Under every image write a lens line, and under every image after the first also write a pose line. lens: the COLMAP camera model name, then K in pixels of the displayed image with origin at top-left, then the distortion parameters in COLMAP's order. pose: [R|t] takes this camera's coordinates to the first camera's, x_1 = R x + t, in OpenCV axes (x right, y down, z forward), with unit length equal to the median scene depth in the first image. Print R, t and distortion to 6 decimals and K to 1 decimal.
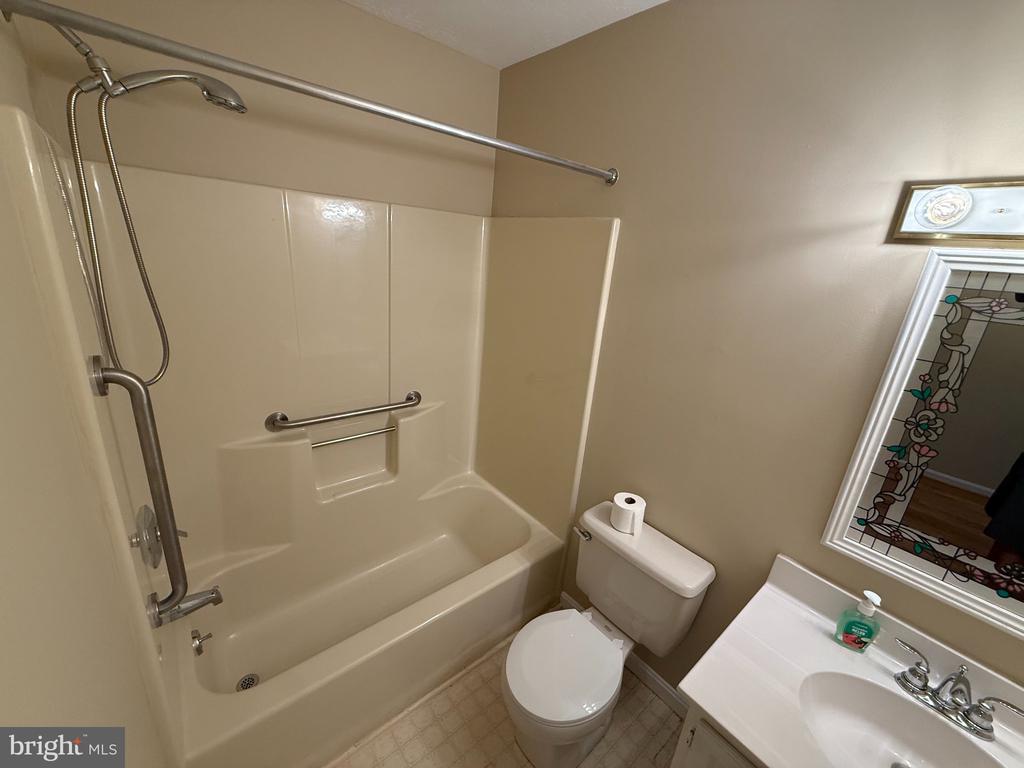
lens RADIAL K [[408.5, 0, 504.2], [0, 408.5, 383.0], [0, 0, 1]] dist [0.002911, -0.000086]
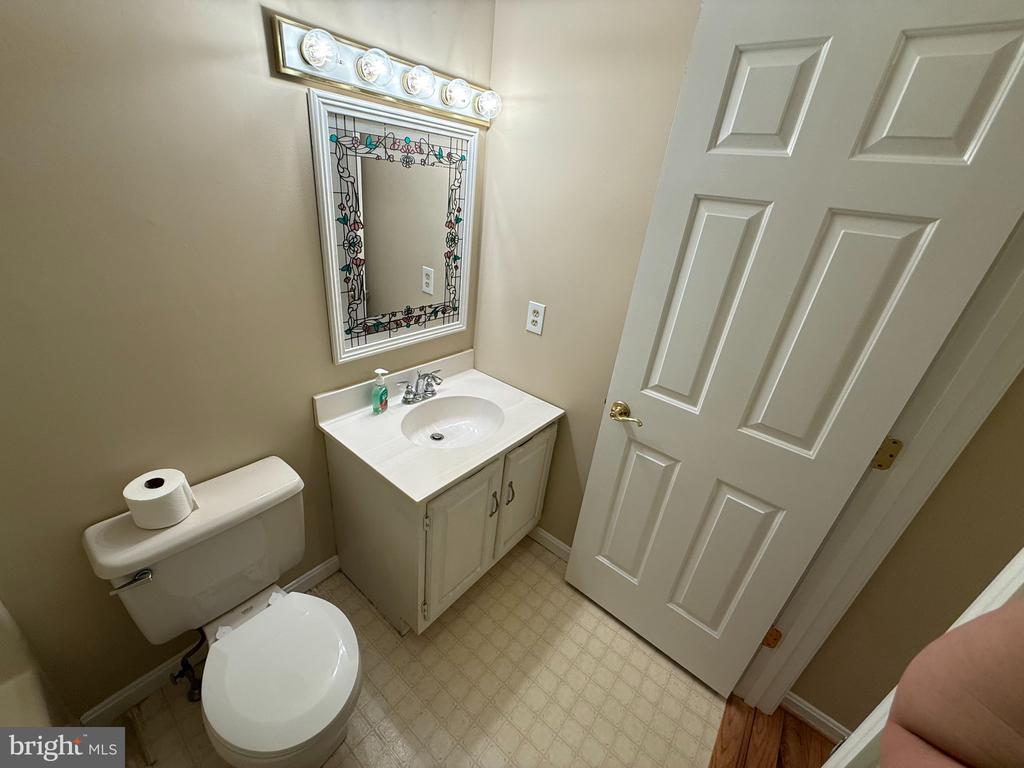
lens RADIAL K [[408.5, 0, 511.3], [0, 408.5, 380.3], [0, 0, 1]] dist [0.002911, -0.000086]
pose [[-0.191955, -0.523972, 0.829824, -0.397768], [0.182738, 0.811678, 0.554785, -0.167265], [-0.964241, 0.258134, -0.060056, 0.621345]]
